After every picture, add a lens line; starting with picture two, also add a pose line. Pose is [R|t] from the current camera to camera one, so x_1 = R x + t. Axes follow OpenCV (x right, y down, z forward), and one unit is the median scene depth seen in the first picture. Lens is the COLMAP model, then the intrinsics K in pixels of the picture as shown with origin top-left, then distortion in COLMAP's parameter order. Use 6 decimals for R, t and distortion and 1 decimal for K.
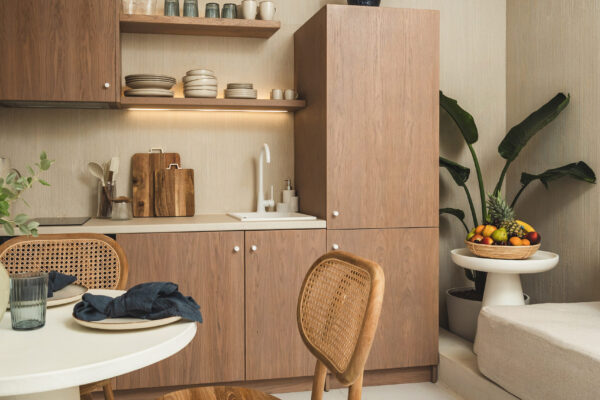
lens RADIAL K [[563.1, 0, 258.8], [0, 563.1, 181.5], [0, 0, 1]] dist [0.003260, -0.003205]
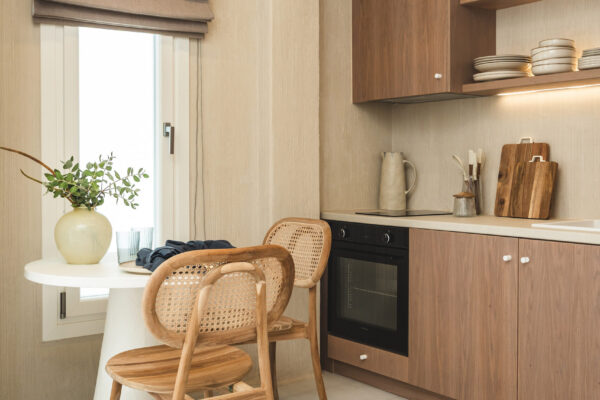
lens RADIAL K [[722.7, 0, 300.1], [0, 722.7, 183.4], [0, 0, 1]] dist [0.000827, 0.017116]
pose [[0.439309, 0.024680, -0.897997, 0.725560], [-0.012561, 0.999694, 0.021330, -0.009447], [0.898248, 0.001909, 0.439485, 0.235920]]
